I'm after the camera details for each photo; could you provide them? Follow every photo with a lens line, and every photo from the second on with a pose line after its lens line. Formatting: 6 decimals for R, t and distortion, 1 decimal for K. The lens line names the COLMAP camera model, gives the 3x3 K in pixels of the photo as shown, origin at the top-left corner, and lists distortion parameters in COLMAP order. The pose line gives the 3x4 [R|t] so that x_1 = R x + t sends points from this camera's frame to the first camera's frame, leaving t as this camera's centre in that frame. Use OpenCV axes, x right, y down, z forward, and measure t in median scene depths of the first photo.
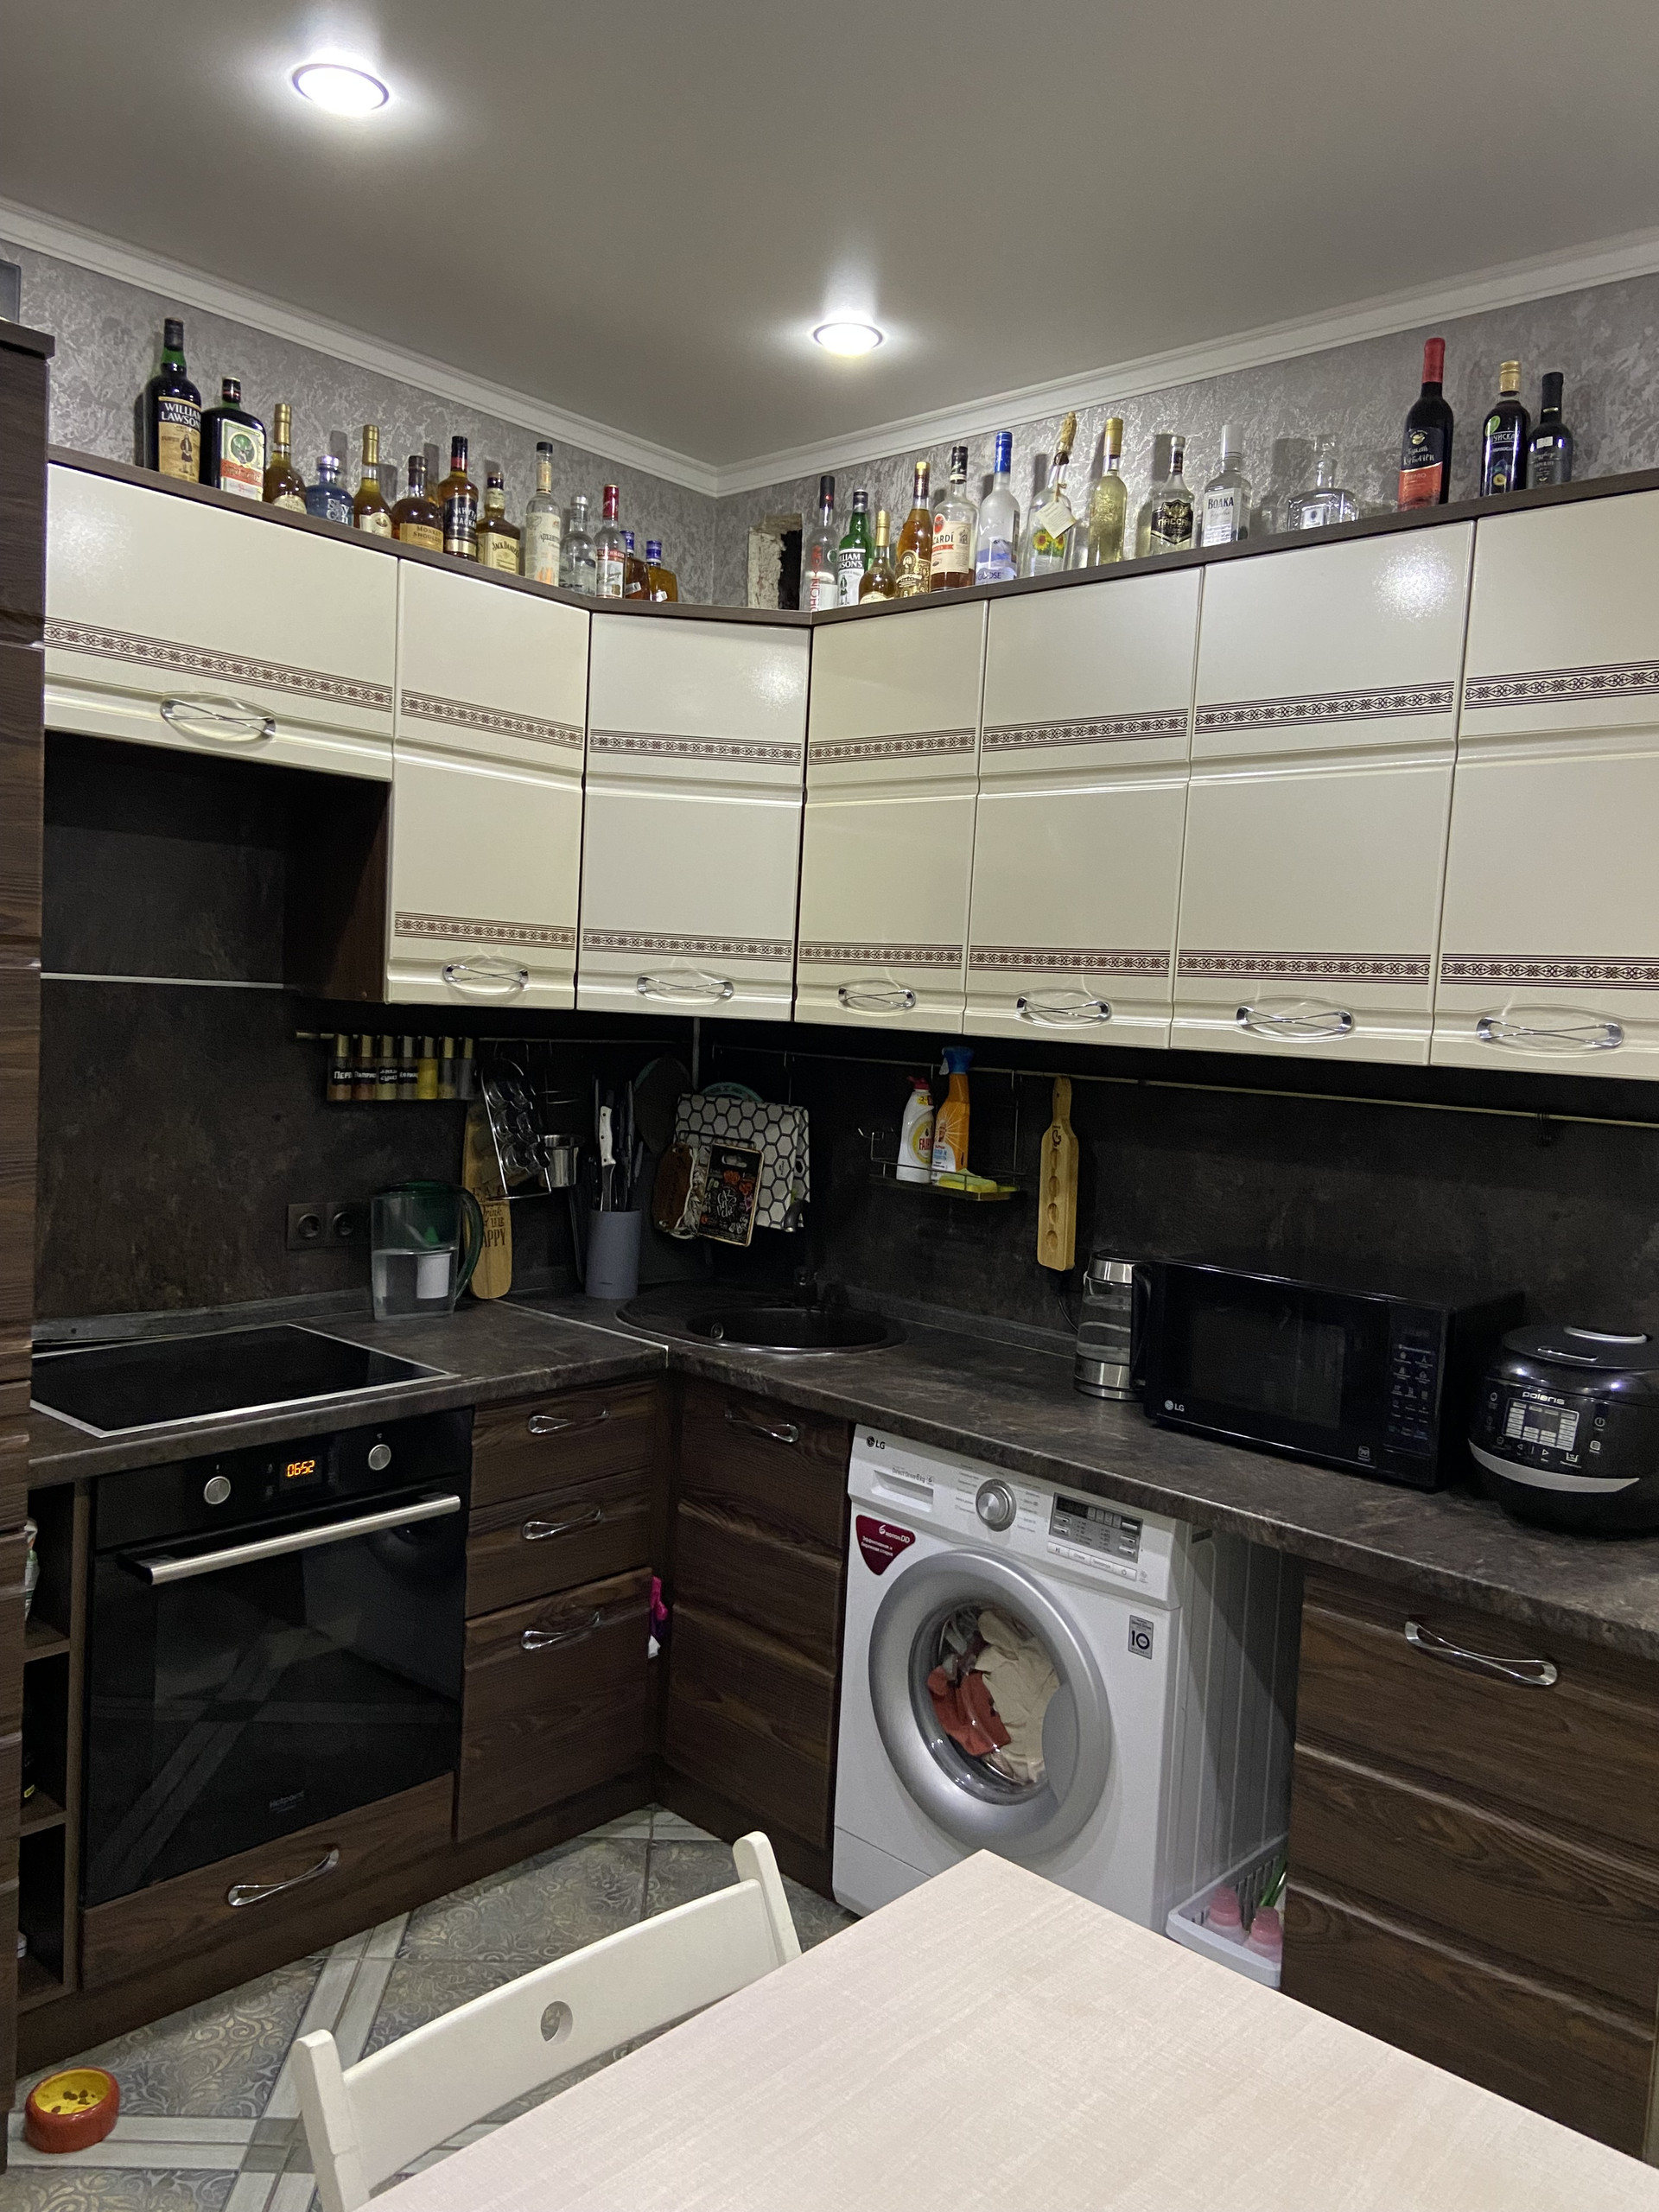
lens RADIAL K [[1668.3, 0, 840.5], [0, 1668.3, 1043.6], [0, 0, 1]] dist [0.102803, -0.121989]
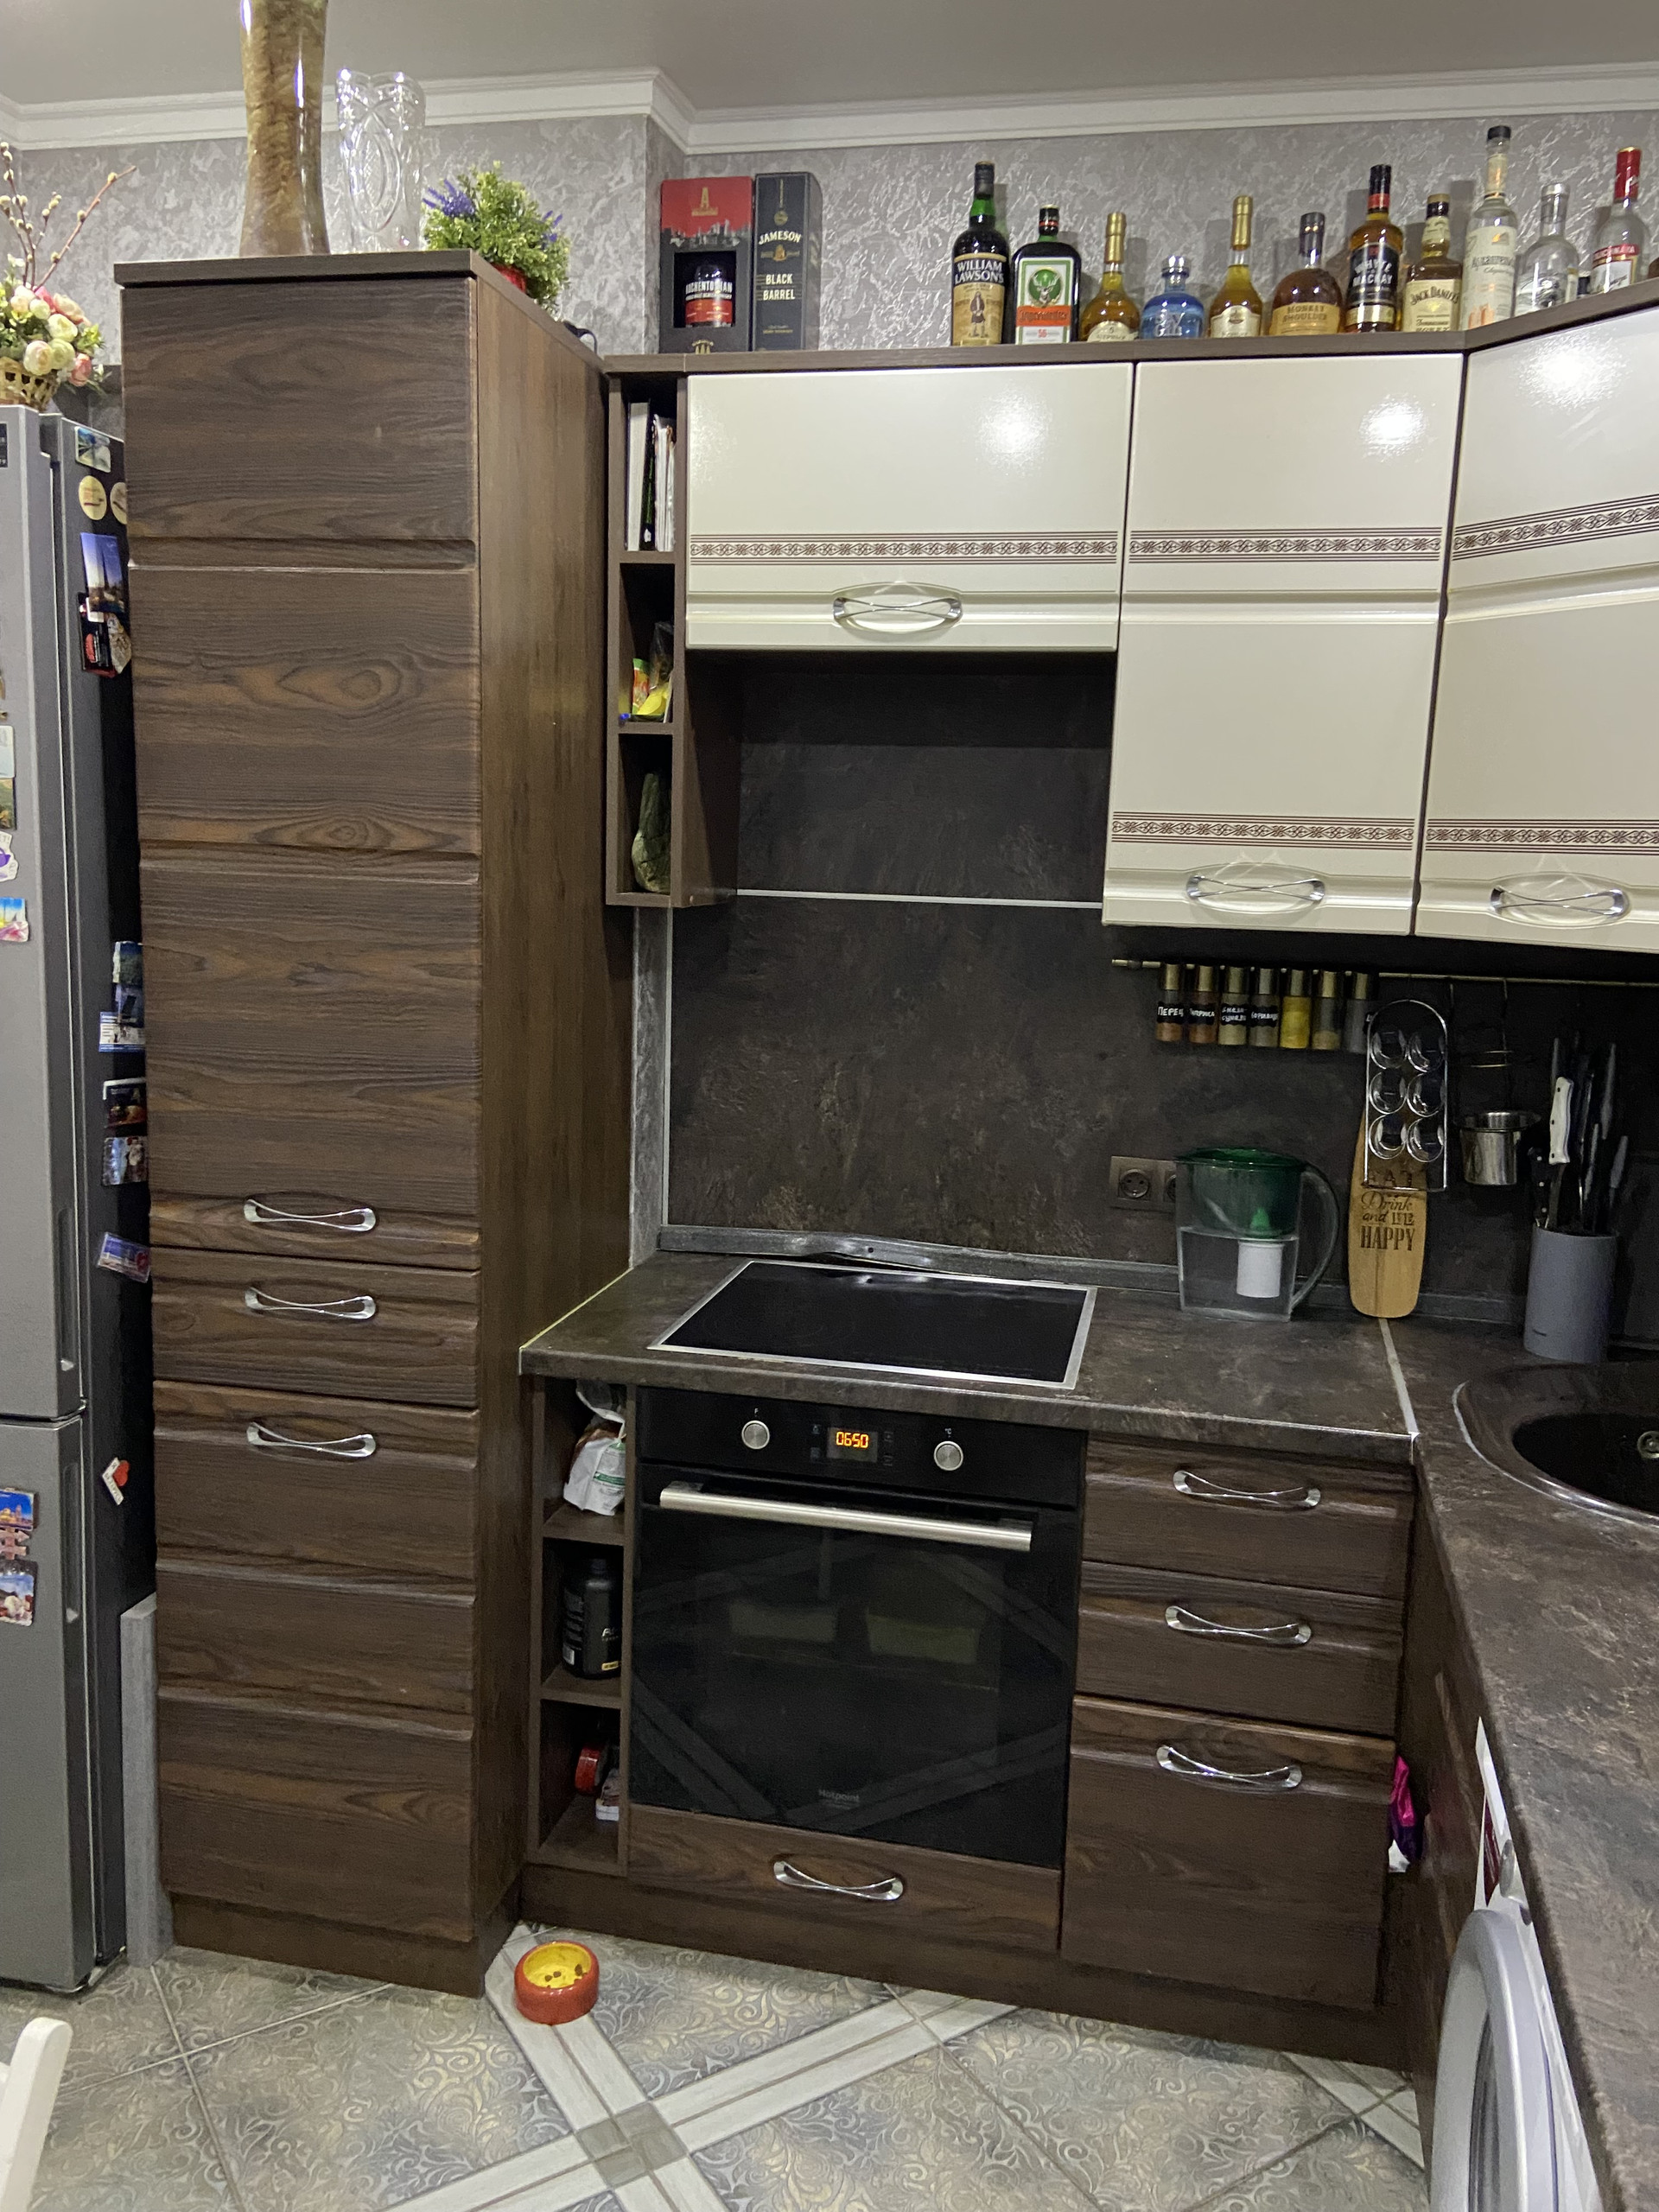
lens RADIAL K [[1668.3, 0, 840.5], [0, 1668.3, 1043.6], [0, 0, 1]] dist [0.102803, -0.121989]
pose [[0.493534, 0.063987, -0.867370, 0.369351], [-0.031327, 0.997951, 0.055796, -0.007212], [0.869162, -0.000365, 0.494527, 0.467632]]
